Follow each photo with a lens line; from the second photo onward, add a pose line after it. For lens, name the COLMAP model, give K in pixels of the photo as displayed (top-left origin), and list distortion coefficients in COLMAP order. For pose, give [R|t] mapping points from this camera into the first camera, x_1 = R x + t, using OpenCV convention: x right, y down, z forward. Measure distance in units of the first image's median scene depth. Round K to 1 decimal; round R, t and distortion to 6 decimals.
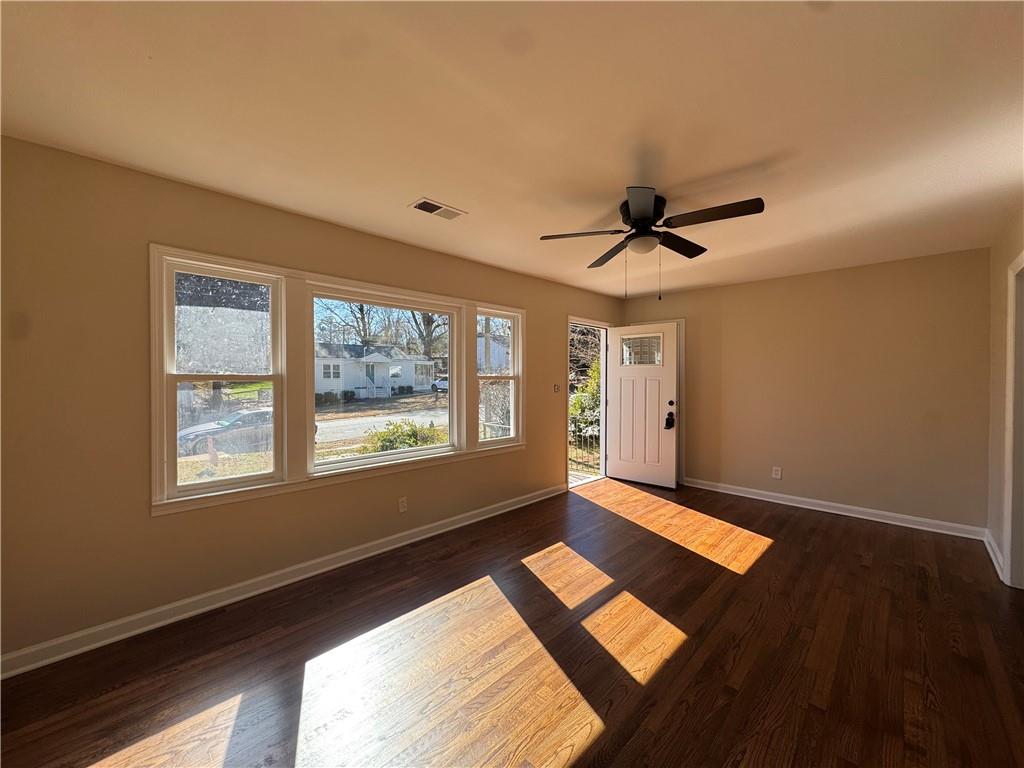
lens RADIAL K [[407.2, 0, 517.0], [0, 407.2, 381.1], [0, 0, 1]] dist [-0.003410, 0.000092]
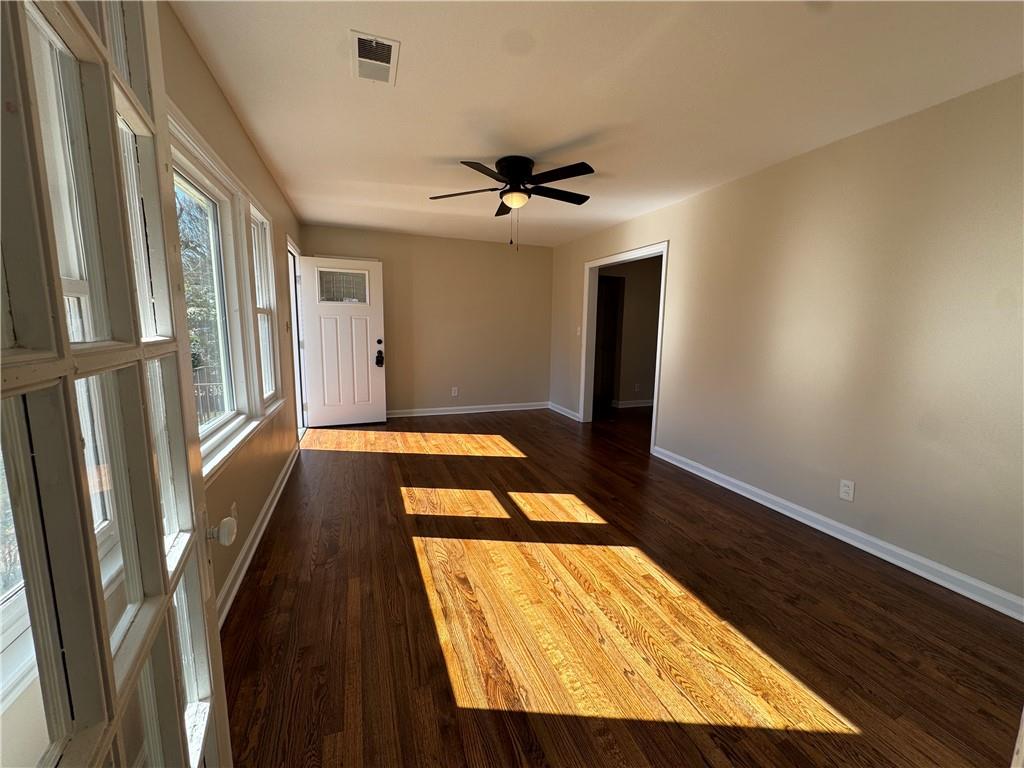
lens RADIAL K [[407.2, 0, 513.5], [0, 407.2, 380.4], [0, 0, 1]] dist [-0.003410, 0.000092]
pose [[0.427699, -0.115546, 0.896506, -0.635259], [-0.007245, 0.991326, 0.131223, 0.020628], [-0.903892, -0.062619, 0.423152, 0.379397]]
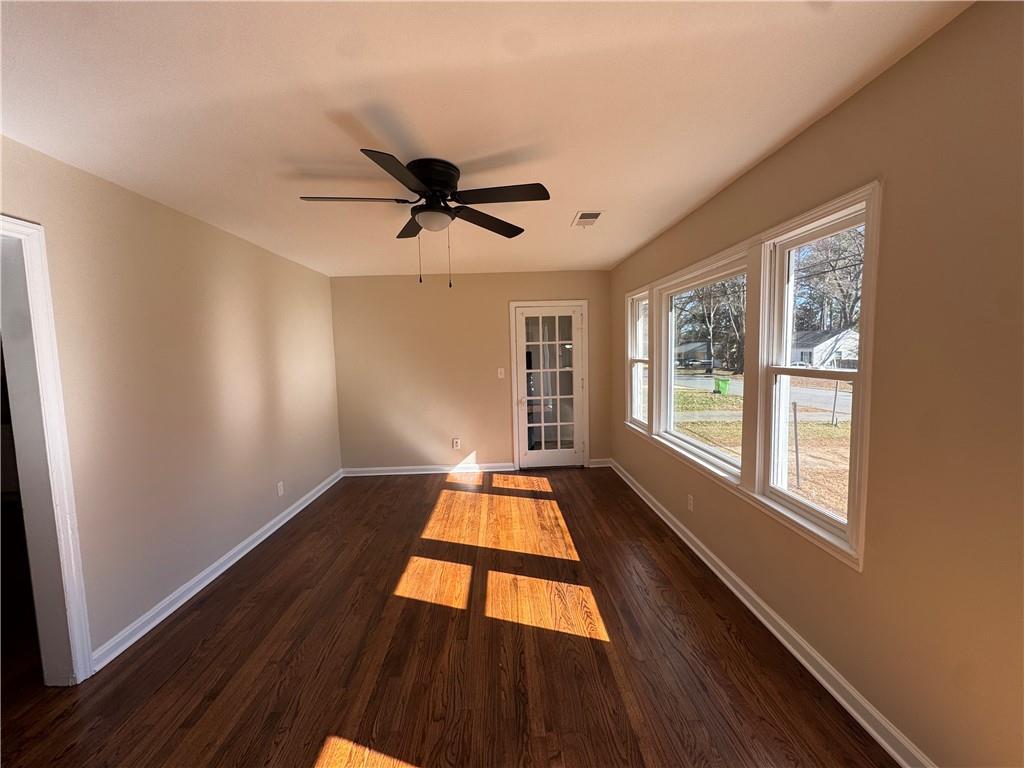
lens RADIAL K [[407.2, 0, 511.1], [0, 407.2, 380.0], [0, 0, 1]] dist [-0.003410, 0.000092]
pose [[-0.699972, 0.067918, -0.710933, 0.652772], [0.016153, 0.996719, 0.079316, -0.056308], [0.713987, 0.044036, -0.698773, 1.361551]]
